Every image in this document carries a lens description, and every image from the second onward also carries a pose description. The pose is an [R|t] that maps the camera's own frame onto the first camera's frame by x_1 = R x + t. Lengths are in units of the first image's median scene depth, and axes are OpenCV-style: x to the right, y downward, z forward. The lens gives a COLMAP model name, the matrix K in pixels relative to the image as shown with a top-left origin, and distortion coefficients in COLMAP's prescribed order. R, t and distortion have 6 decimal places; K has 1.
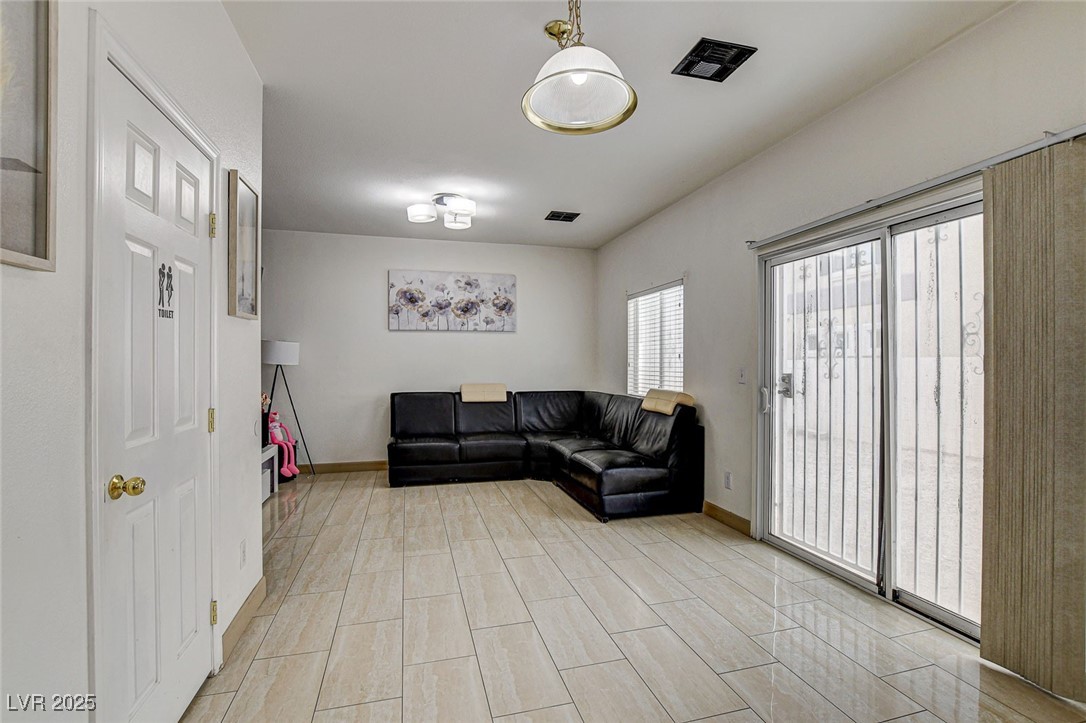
lens RADIAL K [[499.4, 0, 543.0], [0, 499.4, 361.5], [0, 0, 1]] dist [-0.032807, 0.000061]
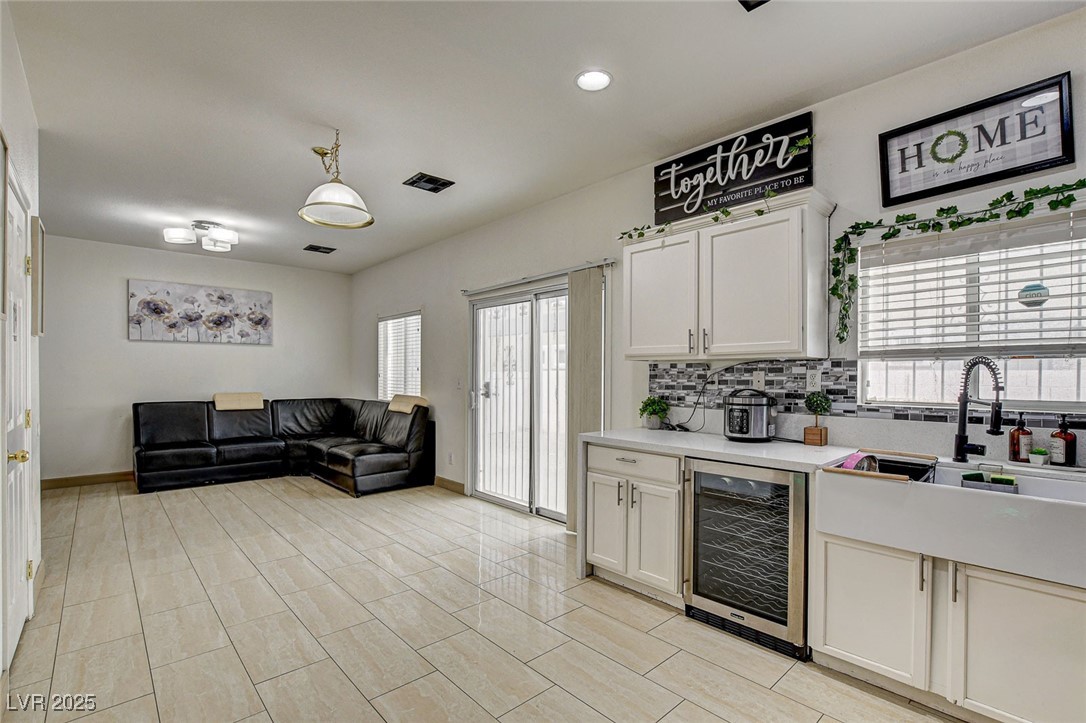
lens RADIAL K [[503.8, 0, 547.4], [0, 503.8, 380.9], [0, 0, 1]] dist [-0.011805, -0.000036]
pose [[0.889154, -0.002473, 0.457601, -0.031136], [-0.005459, 0.999857, 0.016013, -0.002777], [-0.457575, -0.016736, 0.889013, -0.351545]]
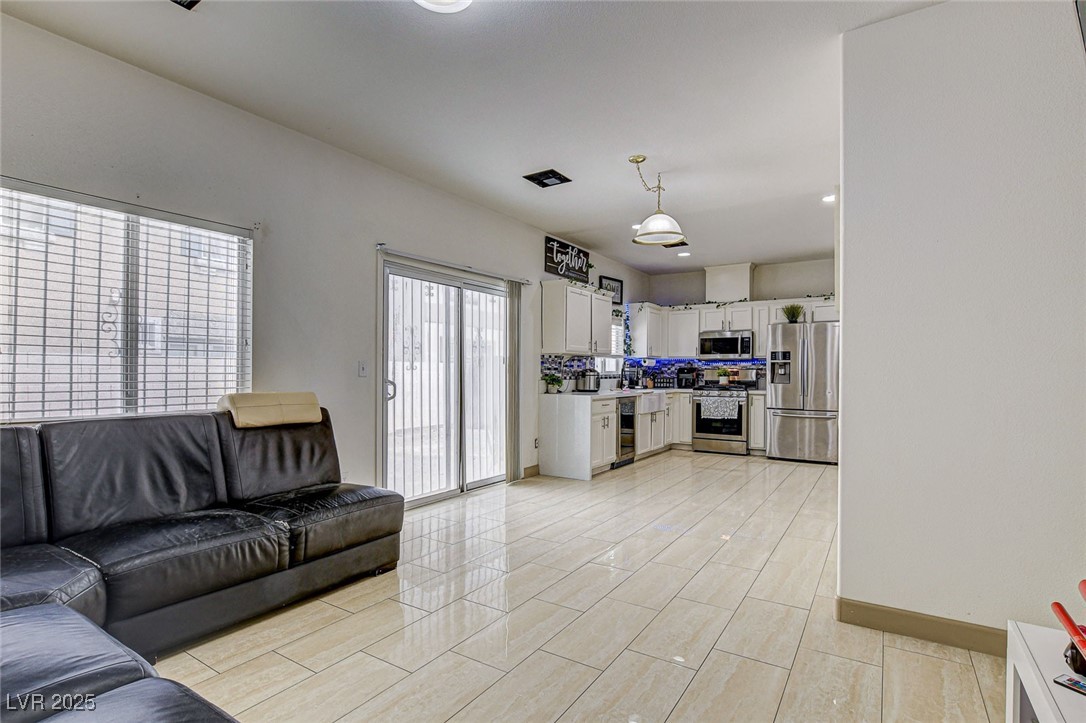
lens RADIAL K [[519.8, 0, 562.5], [0, 519.8, 381.1], [0, 0, 1]] dist [-0.022575, 0.000049]
pose [[-0.680863, -0.017956, 0.732191, -0.565897], [-0.007046, 0.999814, 0.017967, 0.026920], [-0.732377, 0.007074, -0.680863, 1.244056]]
